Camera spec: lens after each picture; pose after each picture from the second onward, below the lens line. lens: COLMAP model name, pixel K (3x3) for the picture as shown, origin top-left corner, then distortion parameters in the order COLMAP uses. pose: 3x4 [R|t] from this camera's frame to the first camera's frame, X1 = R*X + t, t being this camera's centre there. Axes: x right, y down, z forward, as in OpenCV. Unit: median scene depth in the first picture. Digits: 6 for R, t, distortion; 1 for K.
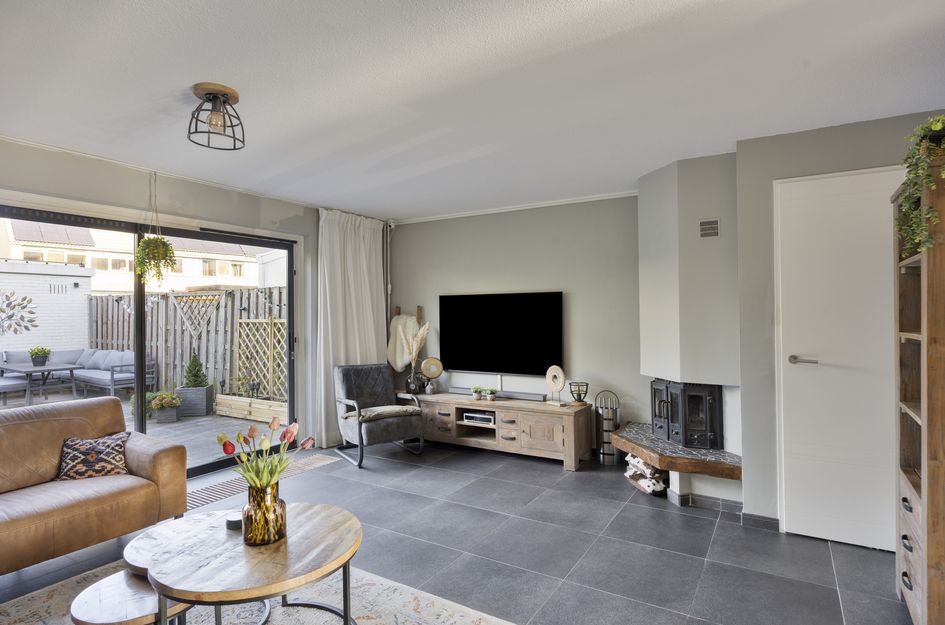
lens RADIAL K [[509.8, 0, 476.4], [0, 509.8, 308.0], [0, 0, 1]] dist [-0.001079, -0.002981]
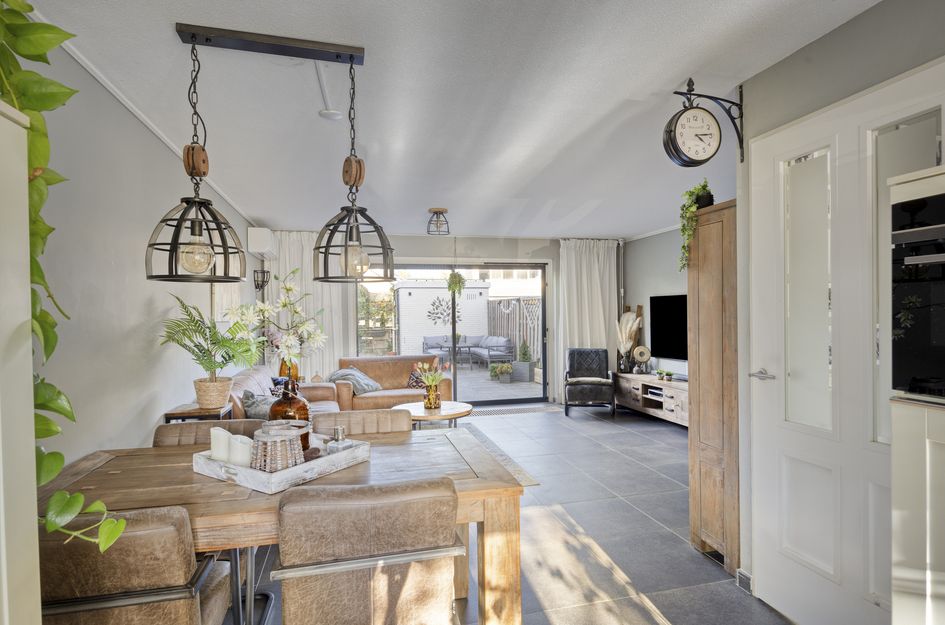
lens RADIAL K [[509.8, 0, 468.0], [0, 509.8, 313.5], [0, 0, 1]] dist [-0.001079, -0.002981]
pose [[0.703736, -0.003482, -0.710453, 0.536374], [0.015478, 0.999826, 0.010431, -0.003881], [0.710293, -0.018337, 0.703667, -0.210432]]
